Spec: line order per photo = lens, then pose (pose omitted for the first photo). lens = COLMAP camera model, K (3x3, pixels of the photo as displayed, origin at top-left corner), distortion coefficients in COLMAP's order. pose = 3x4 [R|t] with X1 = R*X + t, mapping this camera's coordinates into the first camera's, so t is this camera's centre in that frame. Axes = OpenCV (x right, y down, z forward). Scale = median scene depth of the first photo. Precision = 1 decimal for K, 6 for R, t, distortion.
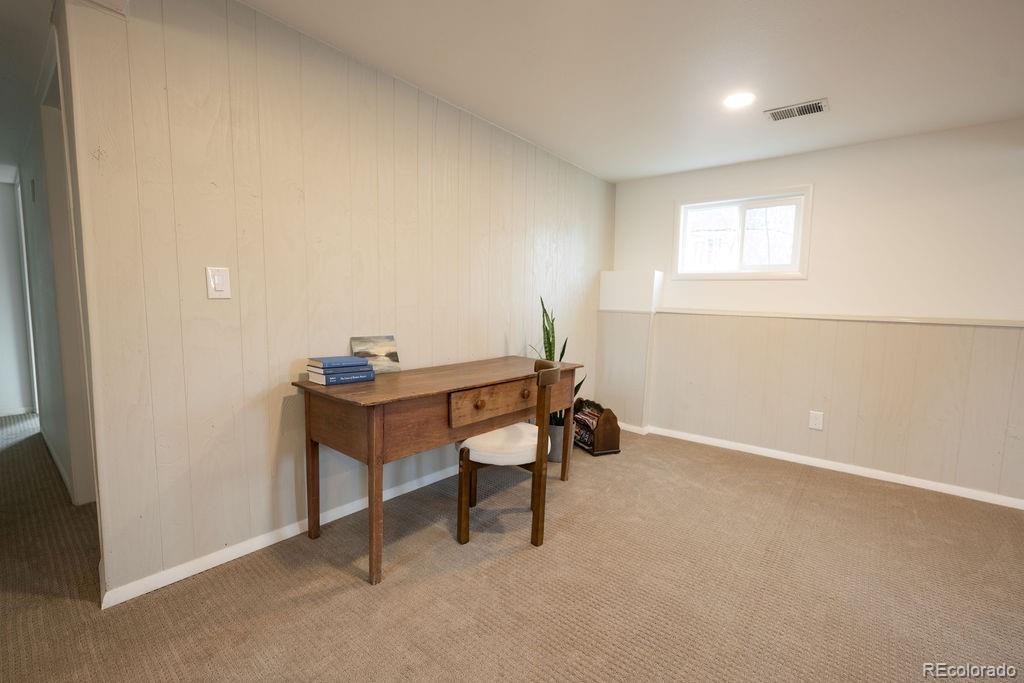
lens RADIAL K [[446.2, 0, 512.0], [0, 446.2, 341.5], [0, 0, 1]] dist [-0.000536, -0.000030]
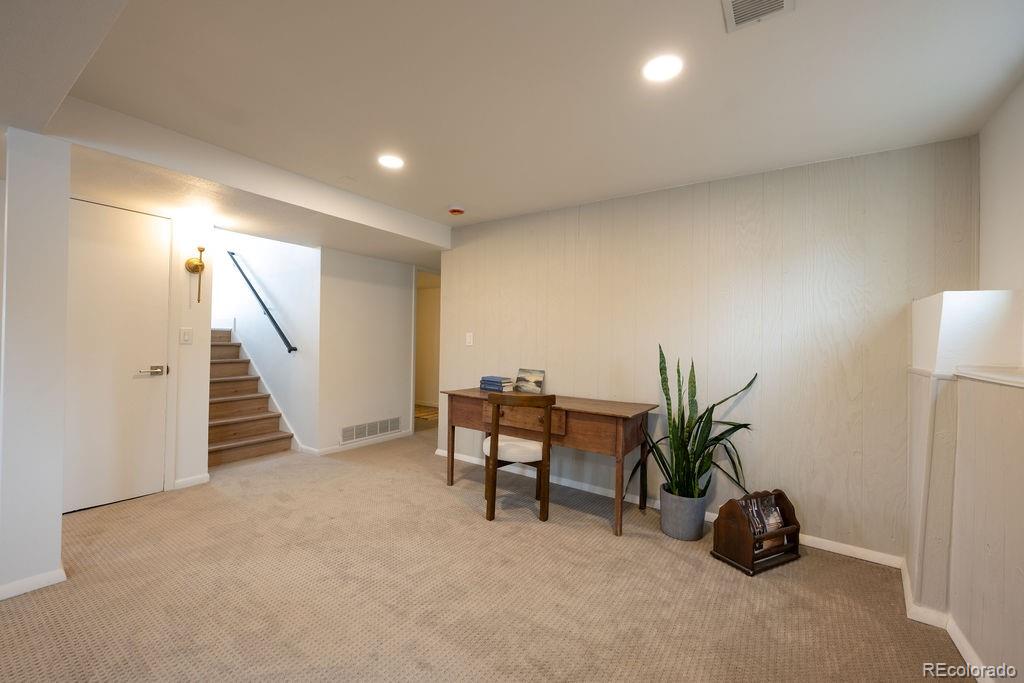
lens RADIAL K [[399.2, 0, 512.0], [0, 399.2, 341.5], [0, 0, 1]] dist [-0.000246, -0.000021]
pose [[0.098210, -0.024931, -0.994853, 1.166476], [-0.109548, 0.993340, -0.035707, -0.054525], [0.989118, 0.112491, 0.094825, 0.784474]]
